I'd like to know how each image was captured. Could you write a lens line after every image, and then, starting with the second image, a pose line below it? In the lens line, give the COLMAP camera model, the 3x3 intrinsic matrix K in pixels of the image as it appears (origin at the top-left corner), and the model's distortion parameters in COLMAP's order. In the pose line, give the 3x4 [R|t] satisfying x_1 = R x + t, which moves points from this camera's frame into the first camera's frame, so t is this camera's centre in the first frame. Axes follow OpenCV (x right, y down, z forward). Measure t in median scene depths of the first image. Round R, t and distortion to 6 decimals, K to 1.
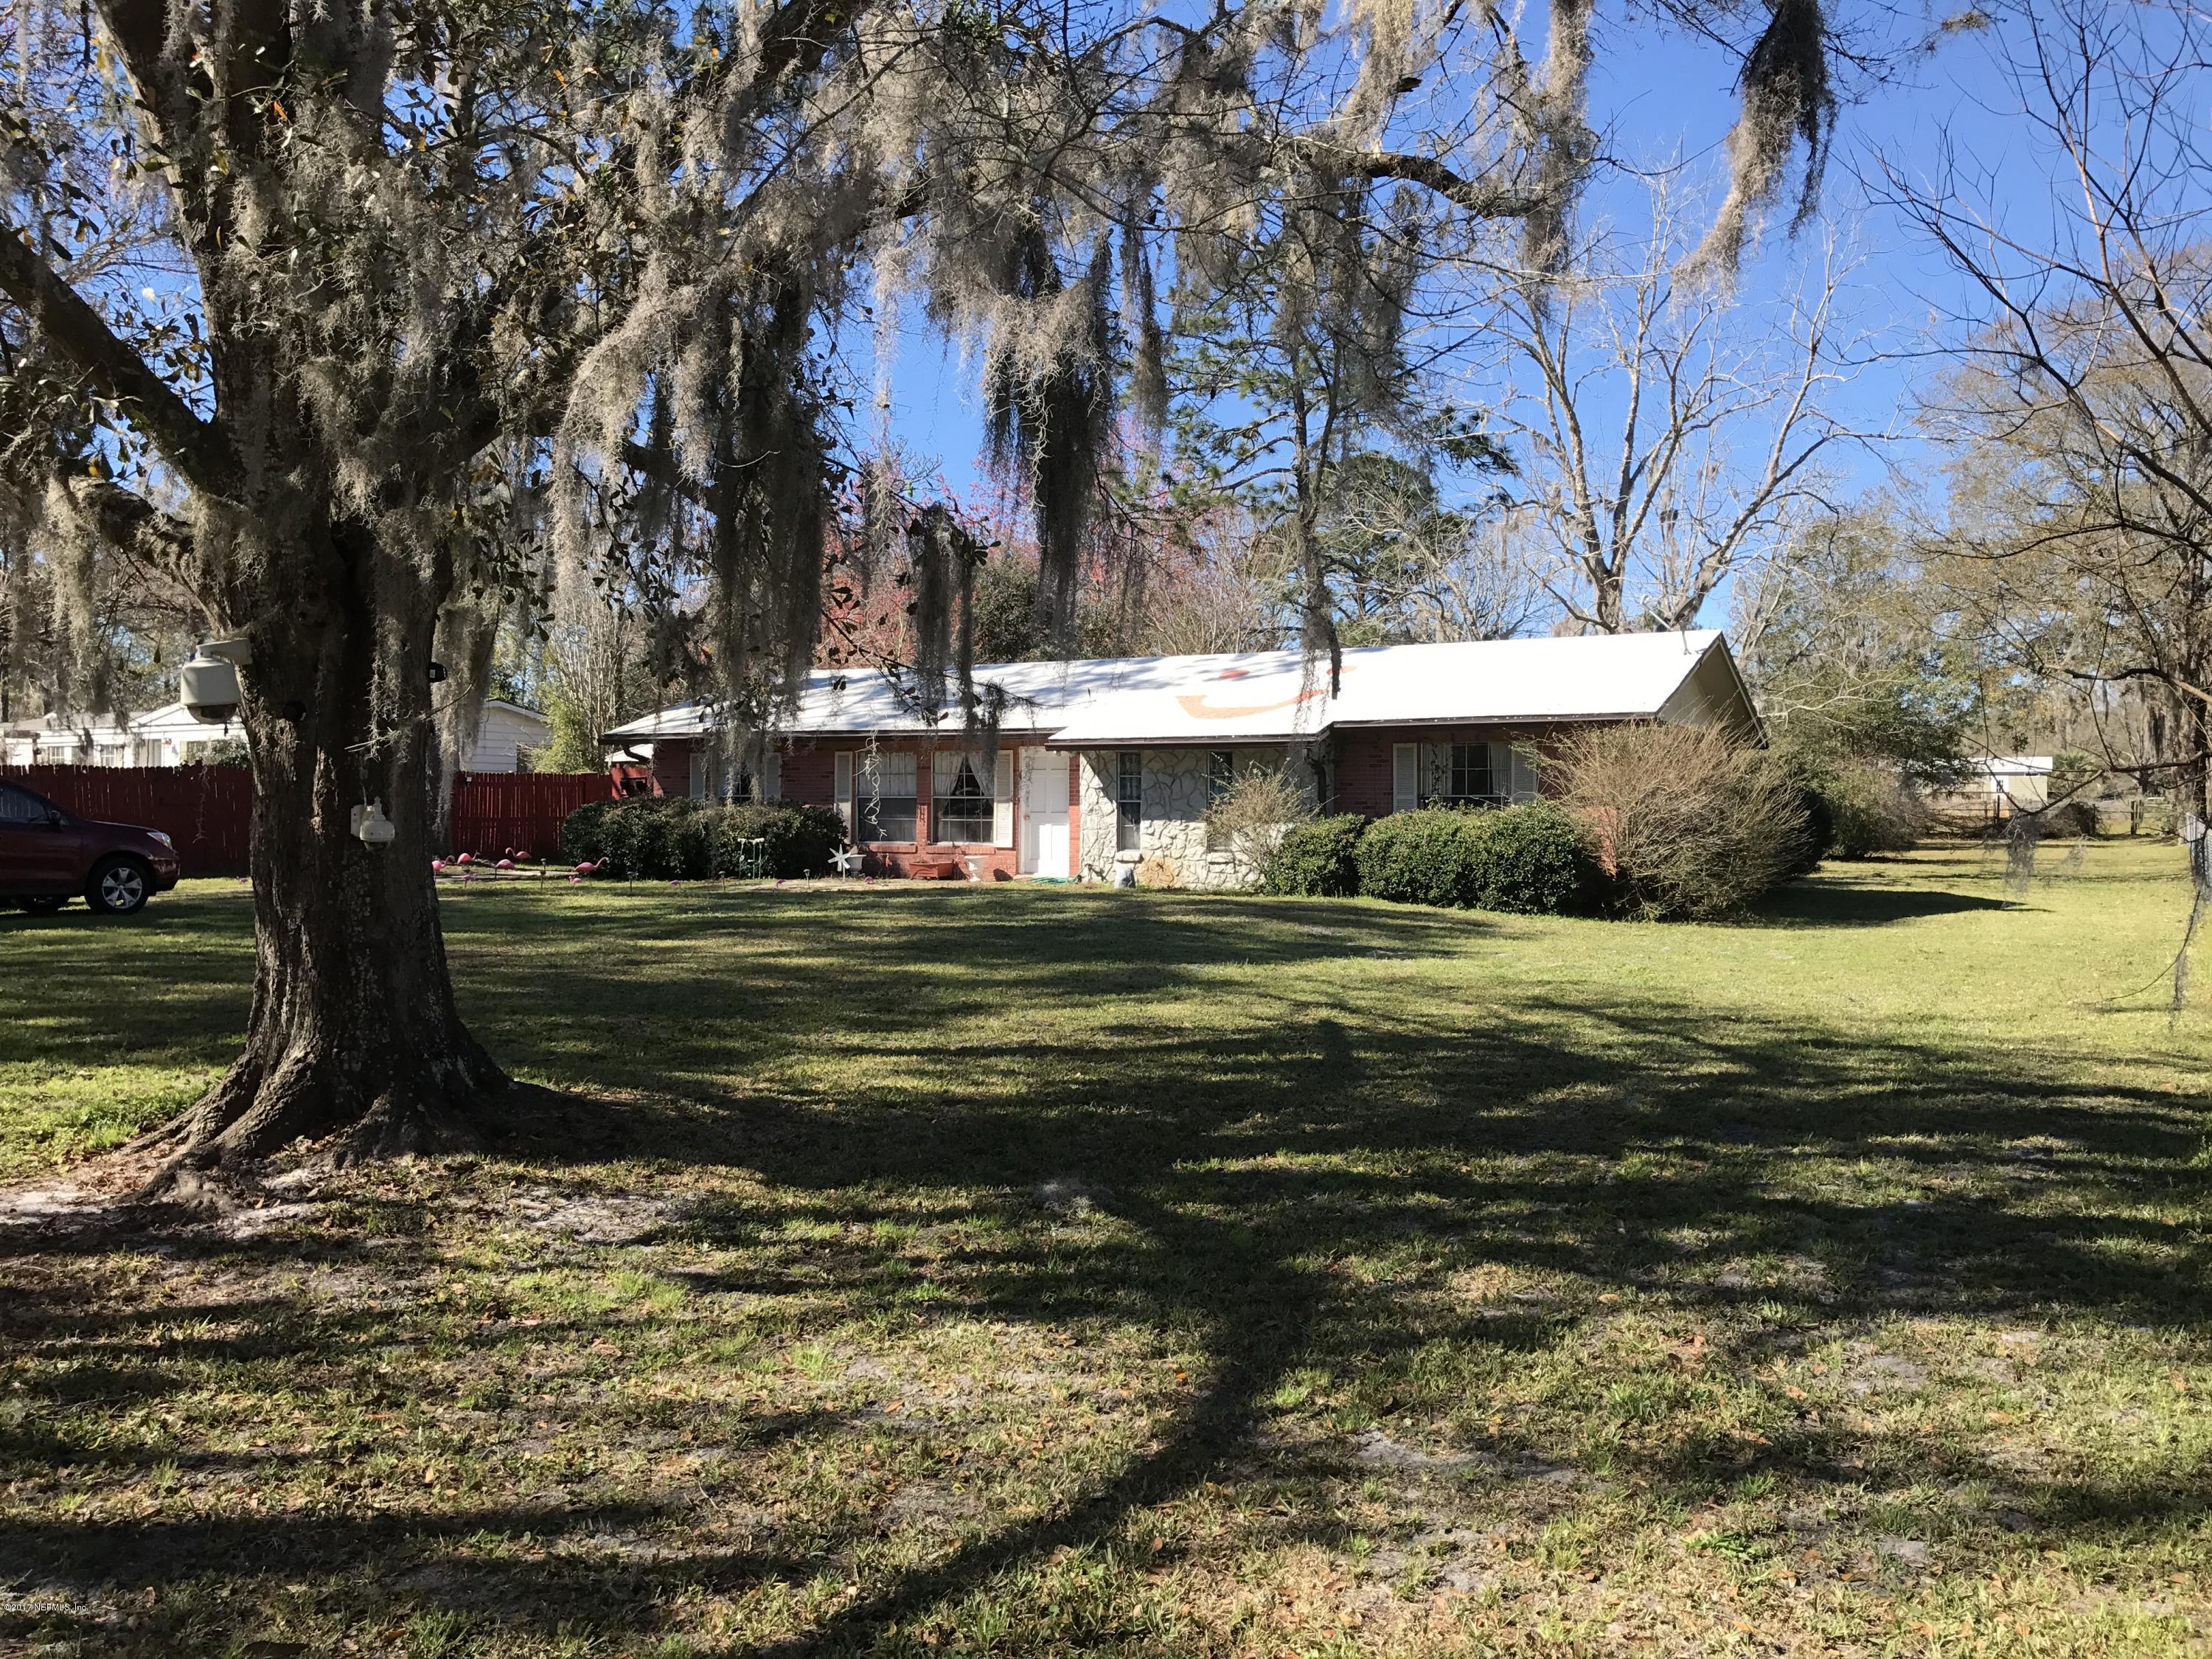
lens RADIAL K [[1793.4, 0, 1048.8], [0, 1793.4, 830.6], [0, 0, 1]] dist [0.019421, -0.002061]
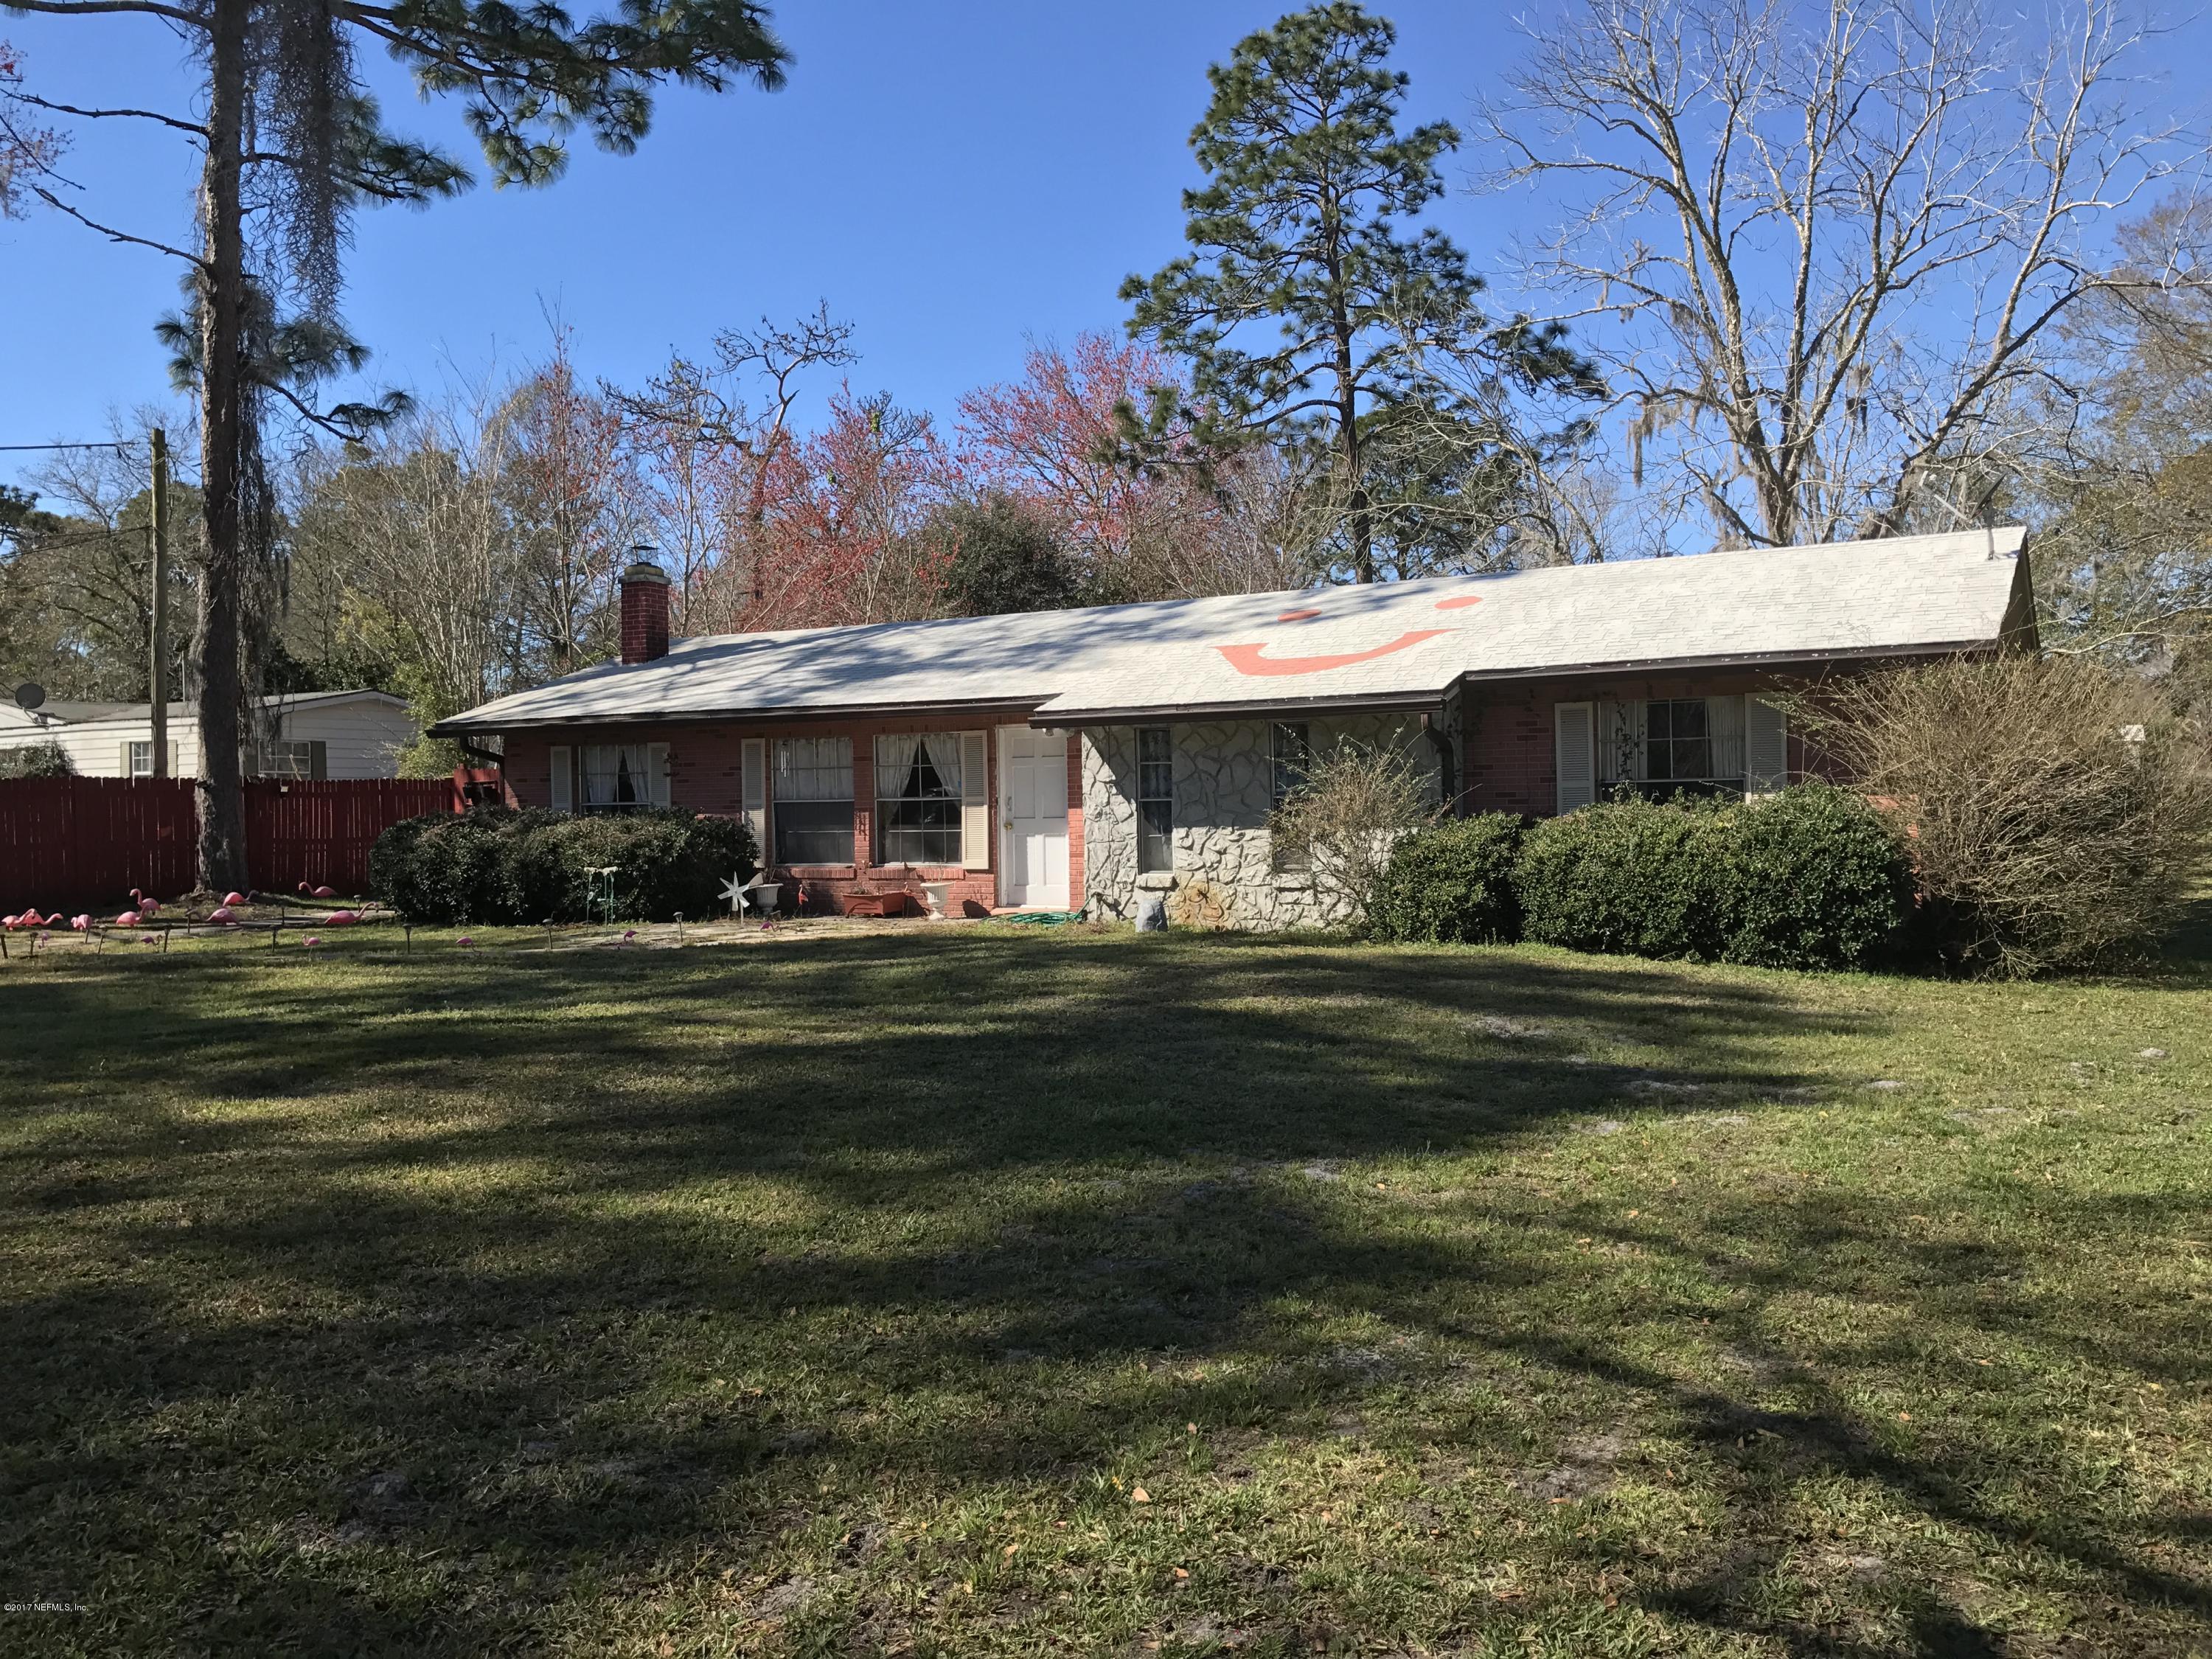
lens RADIAL K [[1793.4, 0, 1048.8], [0, 1793.4, 830.6], [0, 0, 1]] dist [0.019421, -0.002061]
pose [[0.999704, -0.022312, -0.009702, 0.010883], [0.022333, 0.999748, 0.002093, -0.007054], [0.009653, -0.002309, 0.999951, 0.317848]]
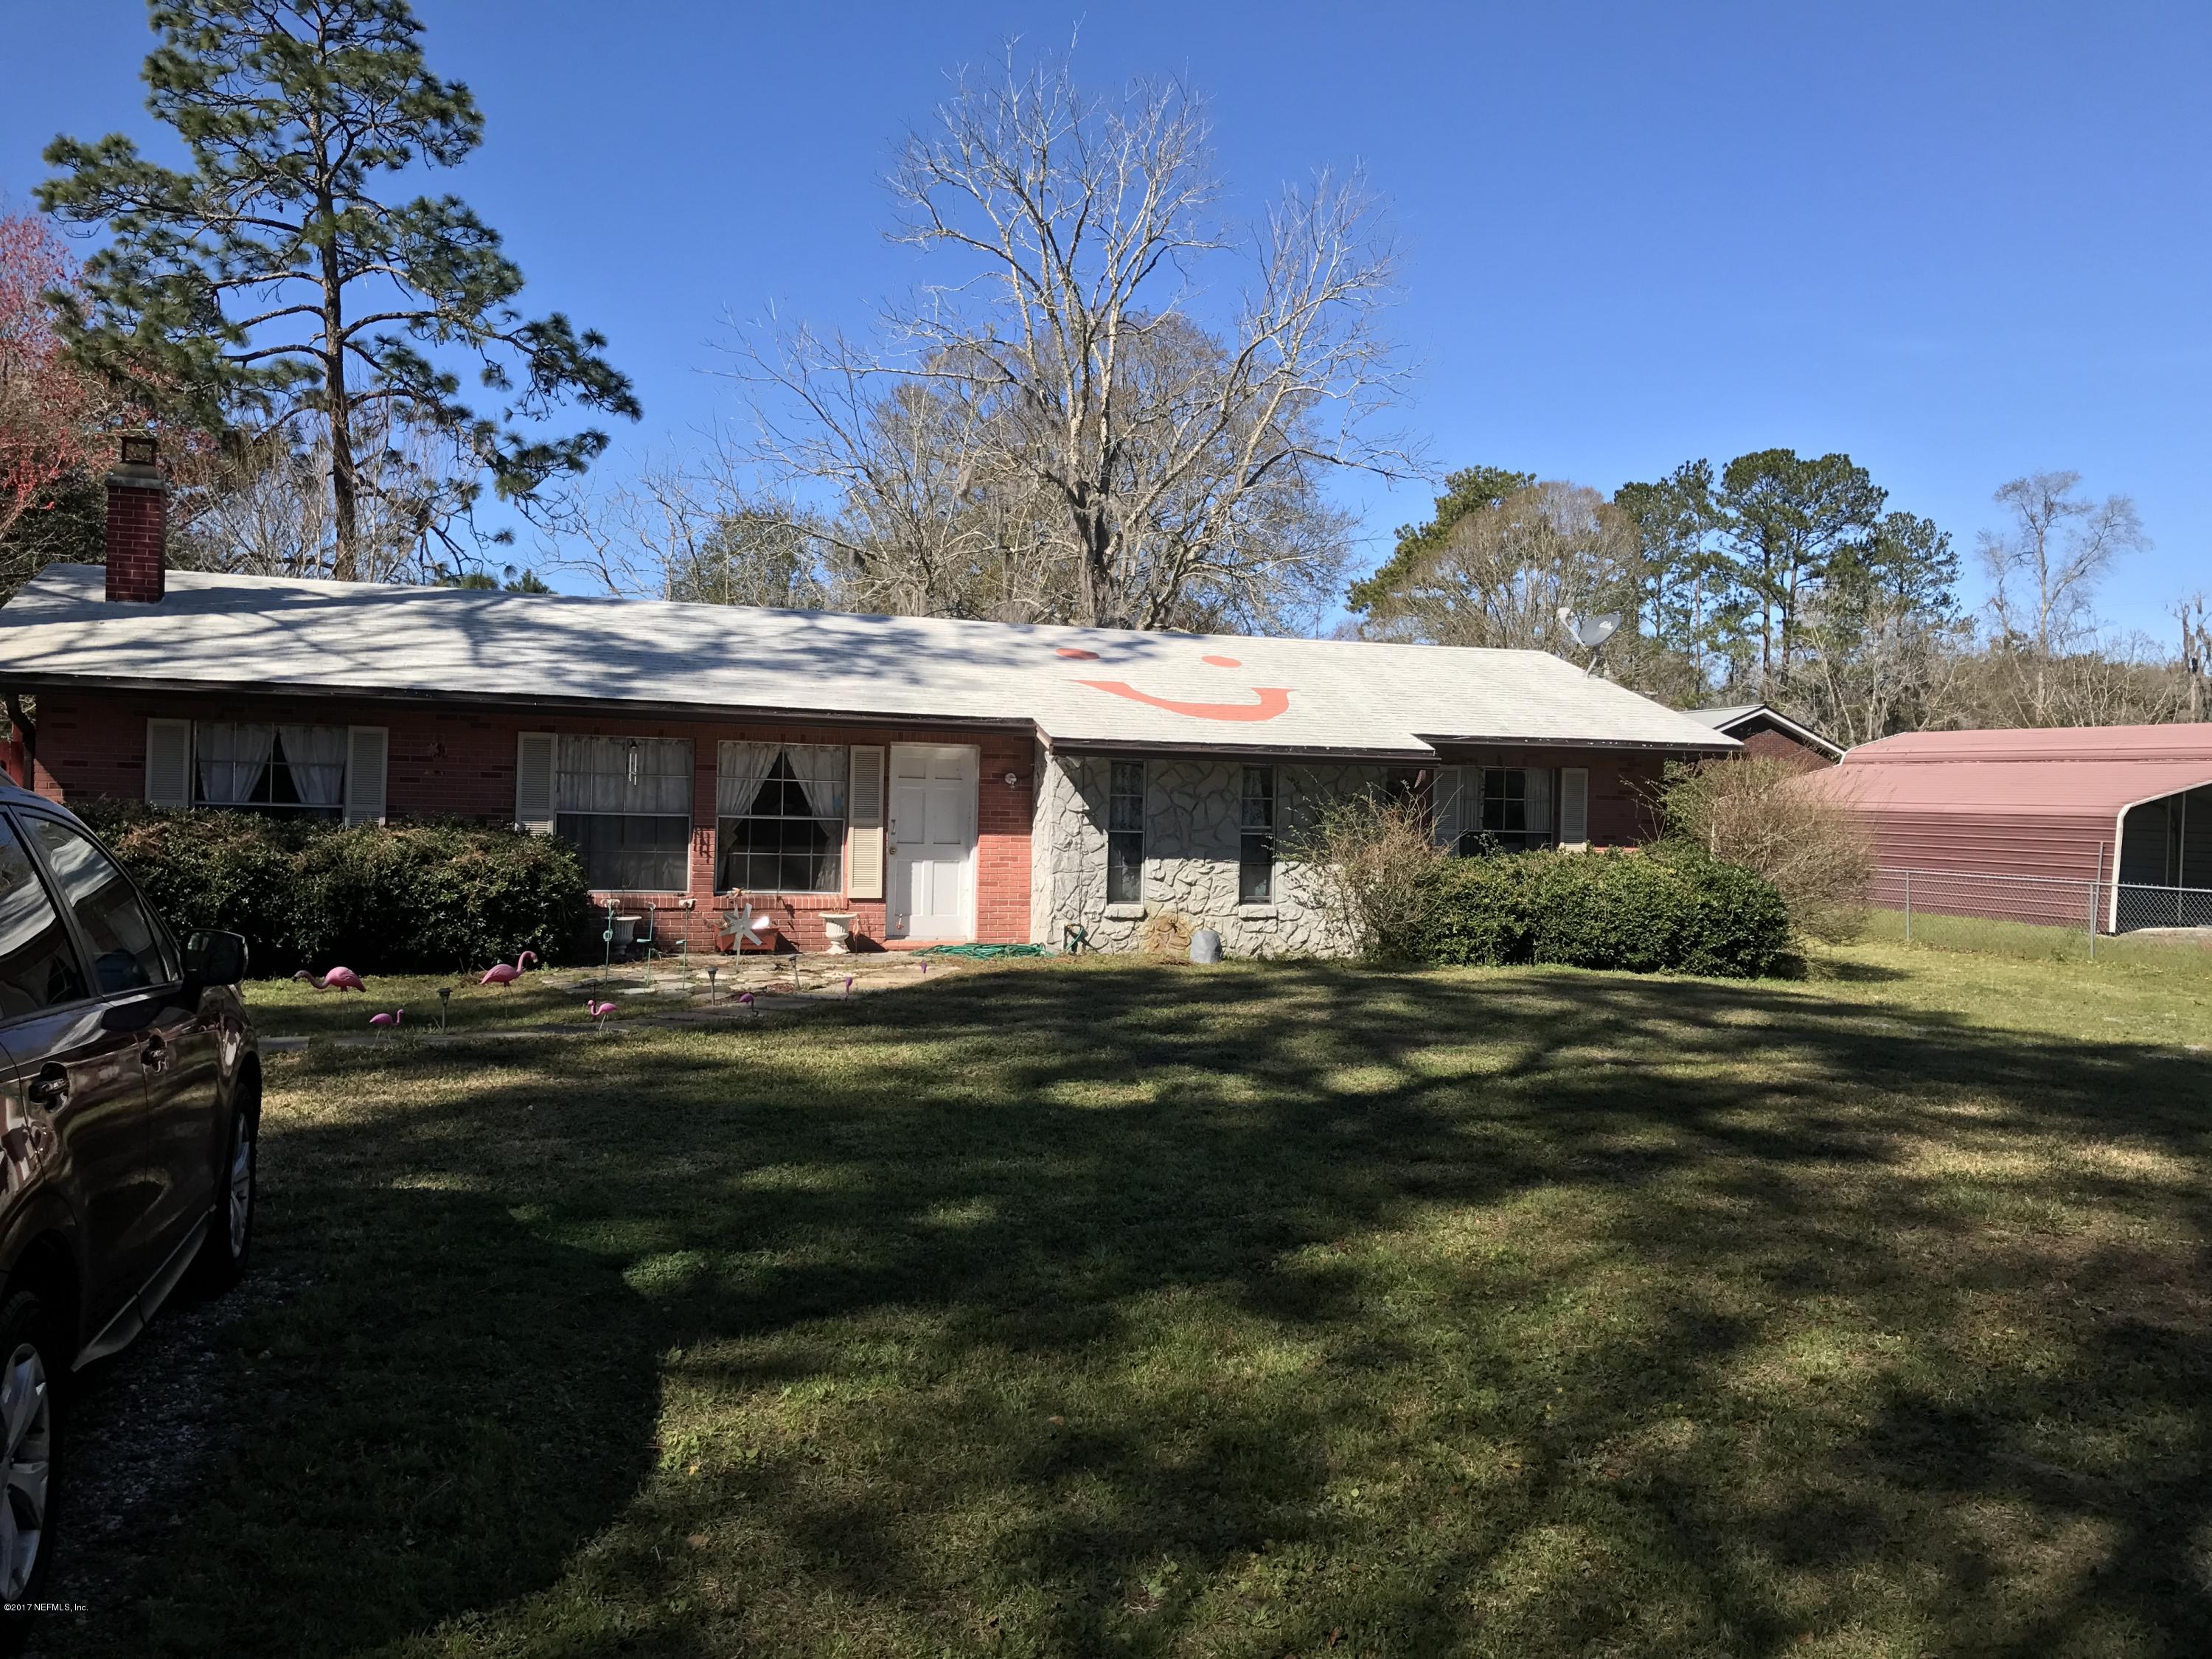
lens RADIAL K [[1793.4, 0, 1048.8], [0, 1793.4, 830.6], [0, 0, 1]] dist [0.019421, -0.002061]
pose [[0.666620, 0.000797, 0.745397, -0.486652], [-0.012359, 0.999874, 0.009984, -0.023206], [-0.745295, -0.015868, 0.666546, 0.558760]]
